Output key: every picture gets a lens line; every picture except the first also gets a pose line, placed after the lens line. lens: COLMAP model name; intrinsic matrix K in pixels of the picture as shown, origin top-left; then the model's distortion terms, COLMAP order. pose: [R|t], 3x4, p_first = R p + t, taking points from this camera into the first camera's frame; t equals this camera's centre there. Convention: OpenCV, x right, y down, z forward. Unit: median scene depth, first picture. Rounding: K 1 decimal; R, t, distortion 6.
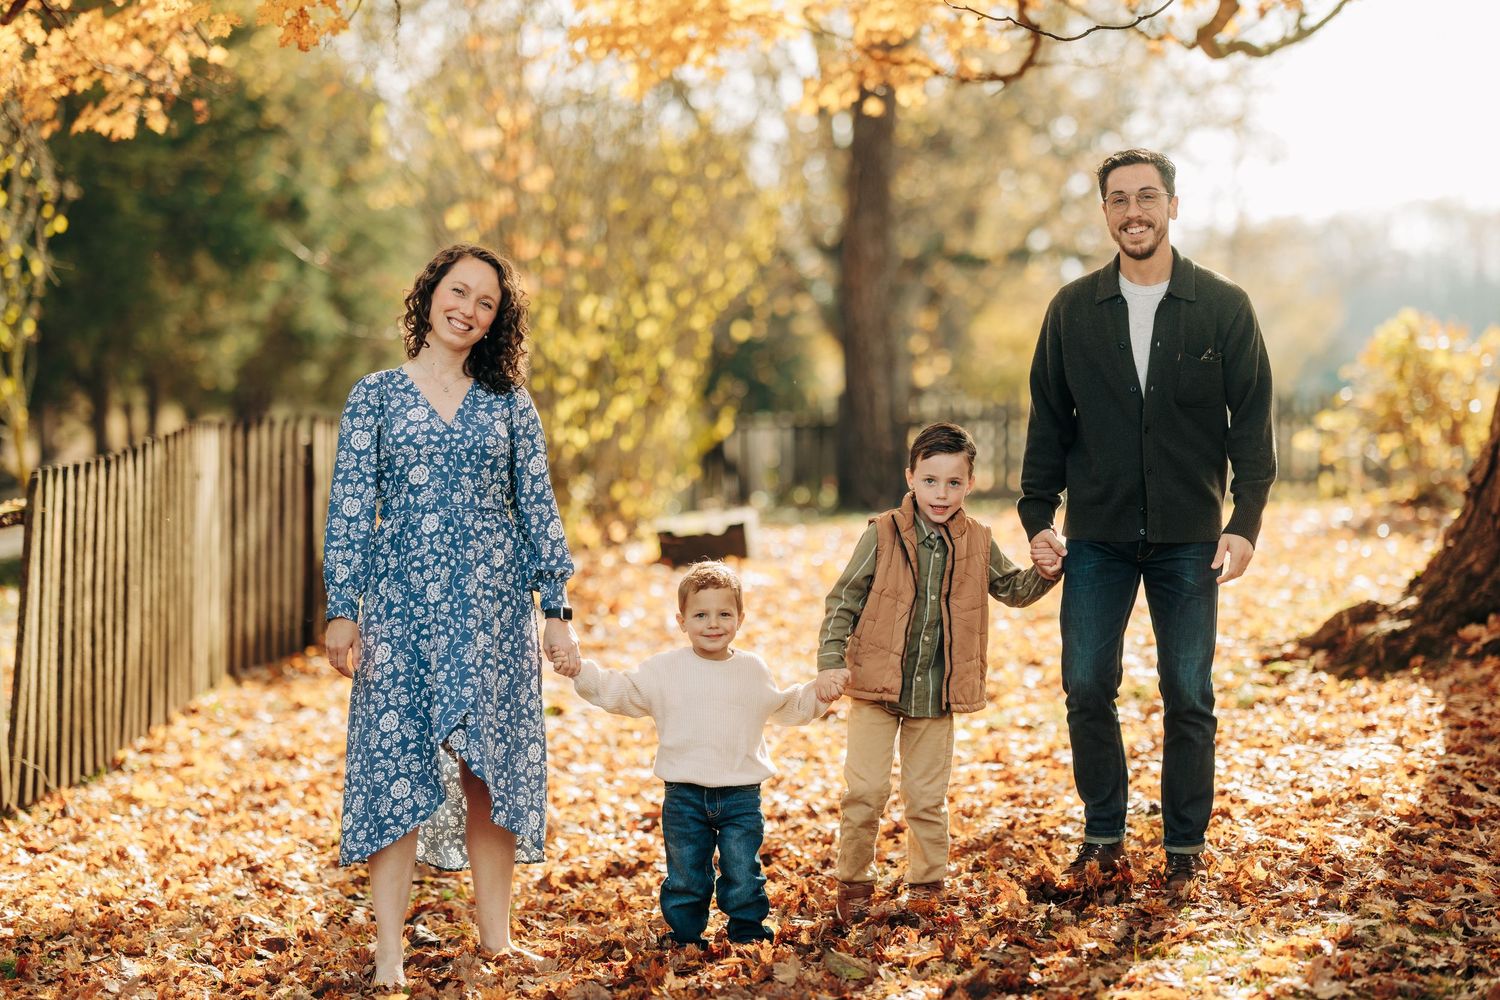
lens RADIAL K [[3693.7, 0, 806.4], [0, 3693.7, 556.9], [0, 0, 1]] dist [-0.009354, 0.908494]
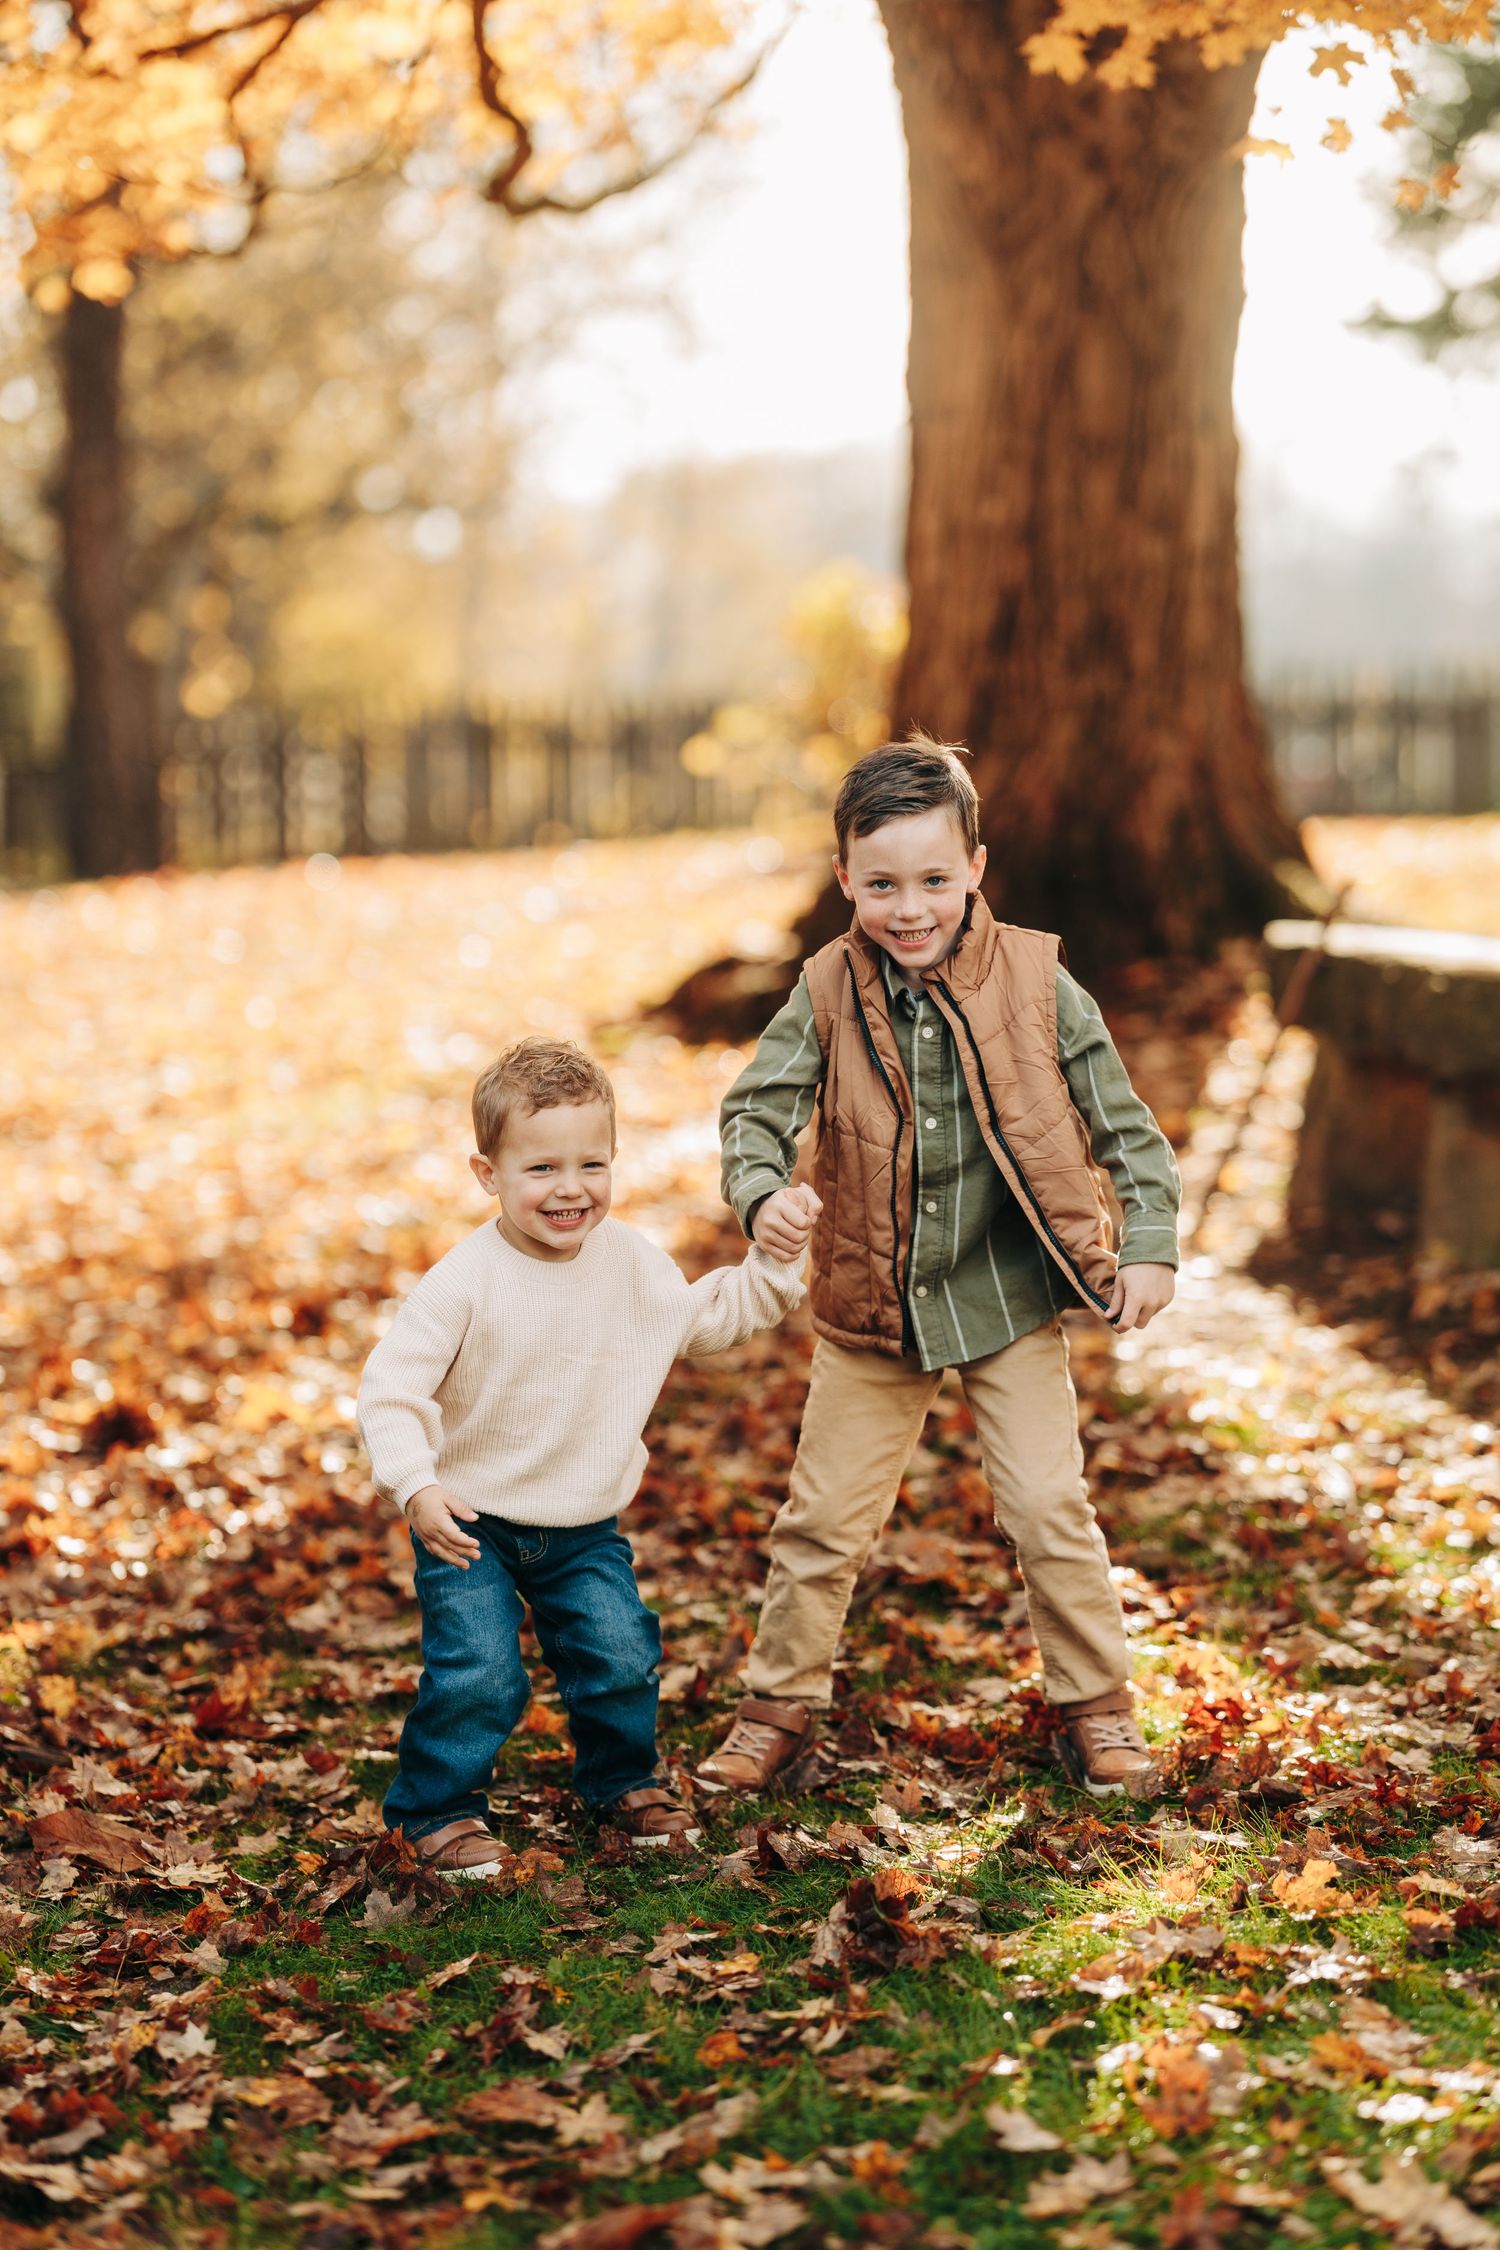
lens RADIAL K [[5586.4, 0, 750.0], [0, 5586.4, 1125.0], [0, 0, 1]] dist [-0.050745, 0.527586]
pose [[0.991781, -0.038974, 0.121864, 0.016095], [0.035574, 0.998918, 0.029954, 0.012311], [-0.122900, -0.025373, 0.992095, -0.102685]]
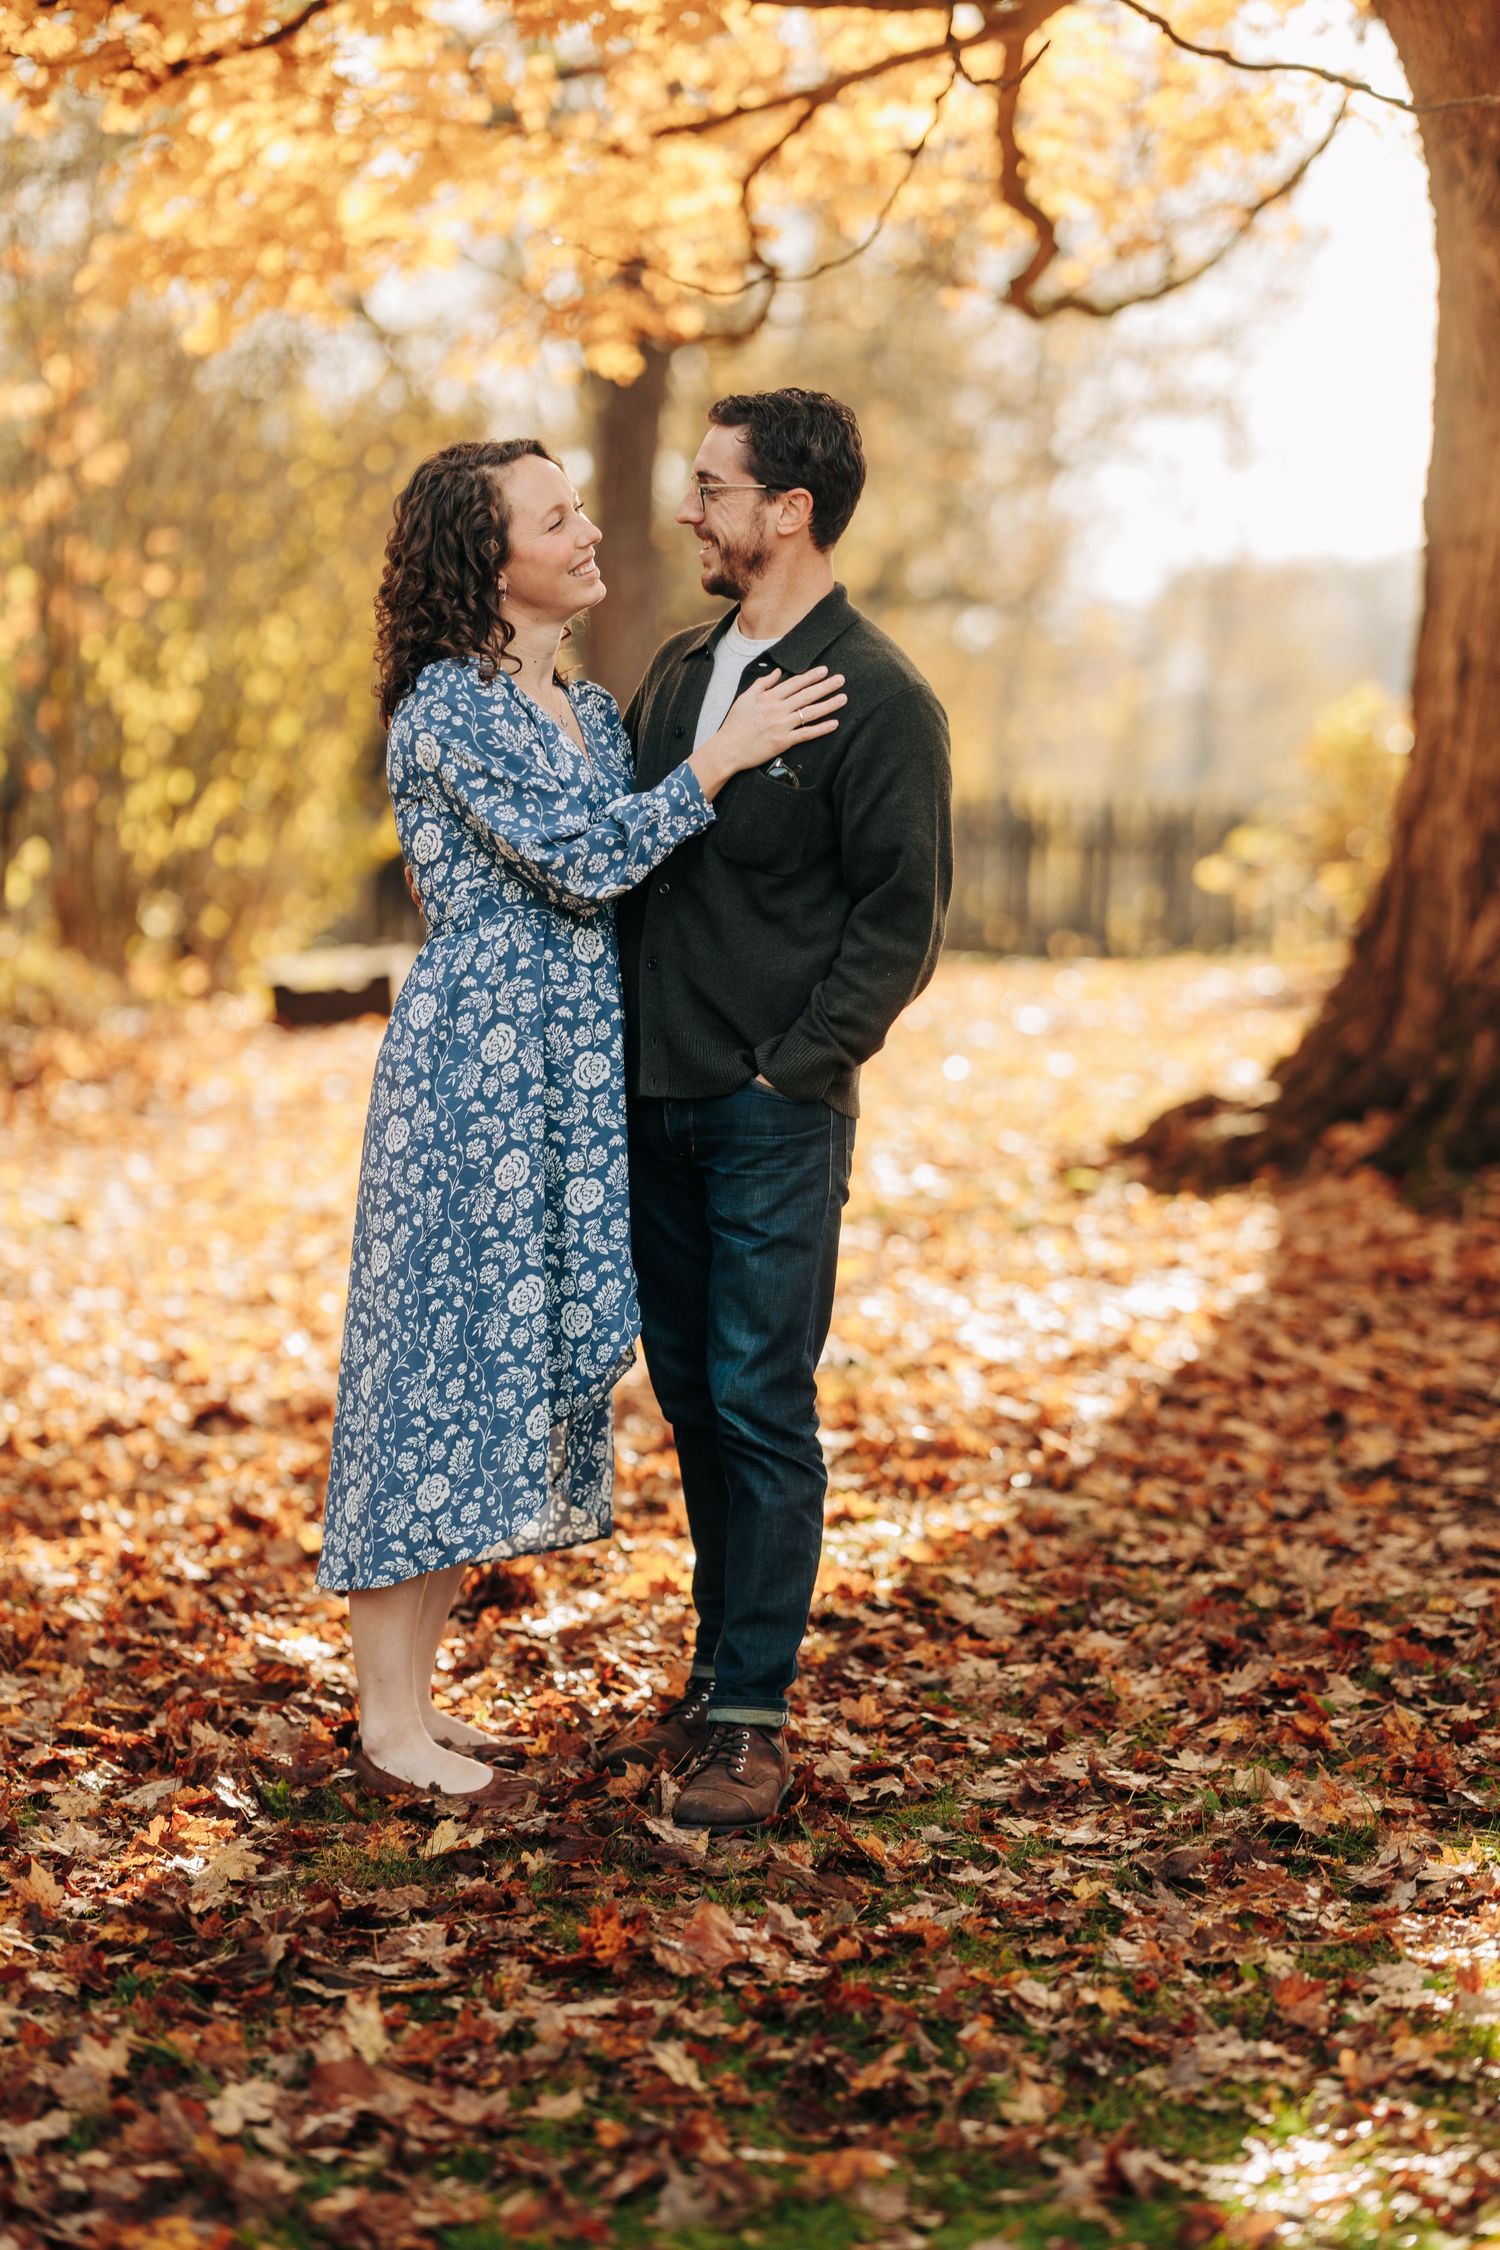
lens RADIAL K [[5553.9, 0, 750.0], [0, 5553.9, 1125.0], [0, 0, 1]] dist [-0.027122, 0.456989]
pose [[0.999245, 0.024739, 0.029949, 0.028744], [-0.025161, 0.999588, 0.013800, 0.005430], [-0.029595, -0.014543, 0.999456, -0.057832]]
